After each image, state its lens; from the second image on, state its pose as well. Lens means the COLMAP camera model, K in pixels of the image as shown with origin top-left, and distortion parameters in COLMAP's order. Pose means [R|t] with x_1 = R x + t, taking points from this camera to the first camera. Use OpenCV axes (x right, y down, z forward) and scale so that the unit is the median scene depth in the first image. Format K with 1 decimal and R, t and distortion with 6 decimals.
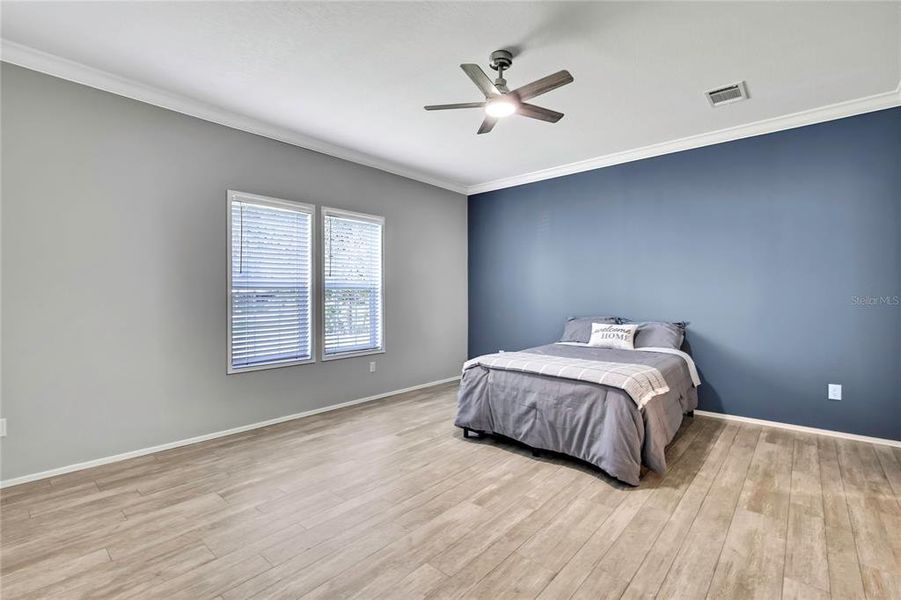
lens RADIAL K [[399.1, 0, 448.8], [0, 399.1, 301.7], [0, 0, 1]] dist [-0.002746, -0.000214]
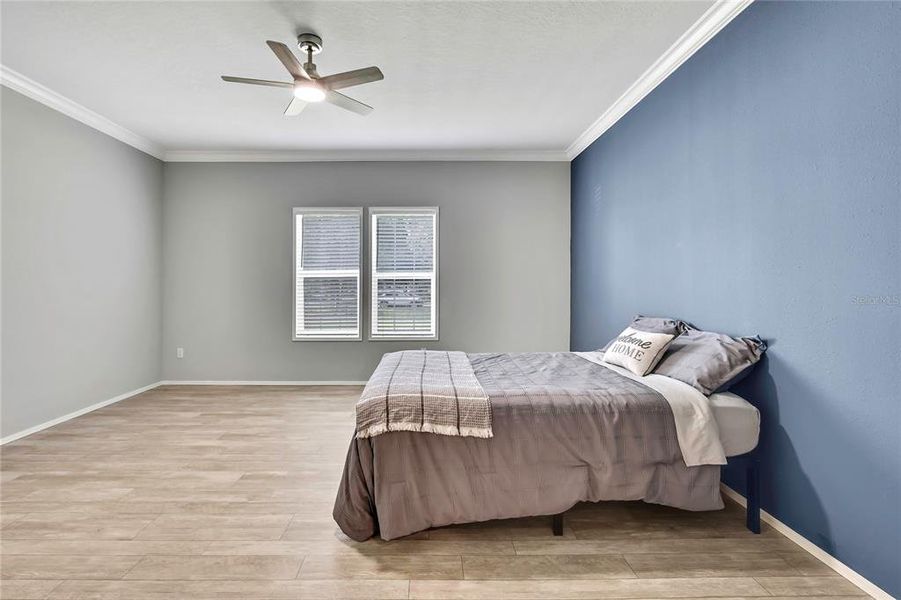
lens RADIAL K [[402.6, 0, 448.4], [0, 402.6, 287.4], [0, 0, 1]] dist [-0.007095, -0.000308]
pose [[0.675905, 0.006842, -0.736957, 1.087999], [-0.014188, 0.999892, -0.003729, -0.005994], [0.736852, 0.012977, 0.675929, 0.591858]]
